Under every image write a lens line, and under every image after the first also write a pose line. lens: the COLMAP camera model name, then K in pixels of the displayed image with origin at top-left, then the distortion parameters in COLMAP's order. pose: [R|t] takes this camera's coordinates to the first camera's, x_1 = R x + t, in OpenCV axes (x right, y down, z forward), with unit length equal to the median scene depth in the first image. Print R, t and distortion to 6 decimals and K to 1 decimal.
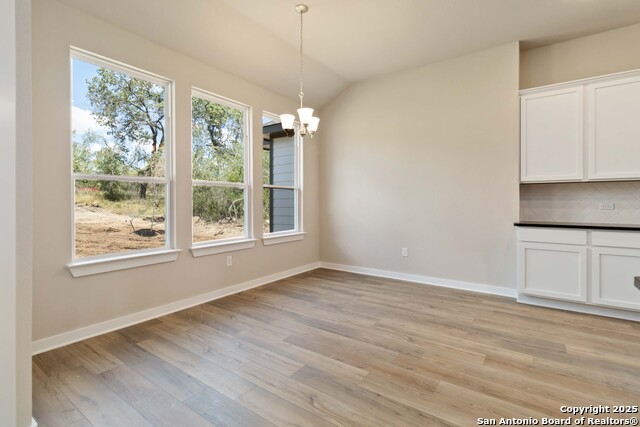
lens RADIAL K [[301.7, 0, 321.0], [0, 301.7, 202.1], [0, 0, 1]] dist [0.000974, 0.001017]
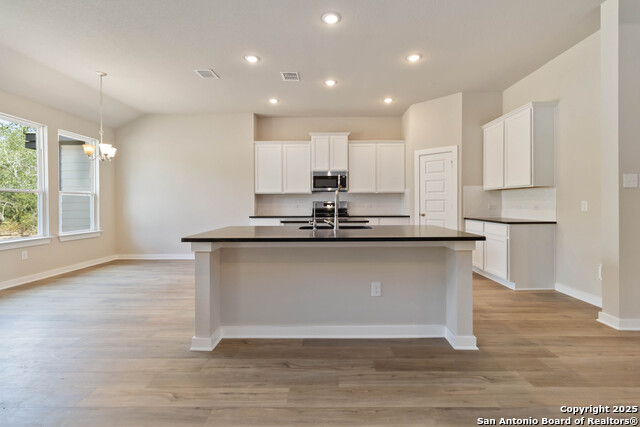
lens RADIAL K [[301.7, 0, 324.7], [0, 301.7, 204.5], [0, 0, 1]] dist [0.000974, 0.001017]
pose [[0.821722, -0.005148, 0.569865, -0.009786], [0.006092, 0.999981, 0.000248, 0.001576], [-0.569856, 0.003268, 0.821738, -0.727379]]
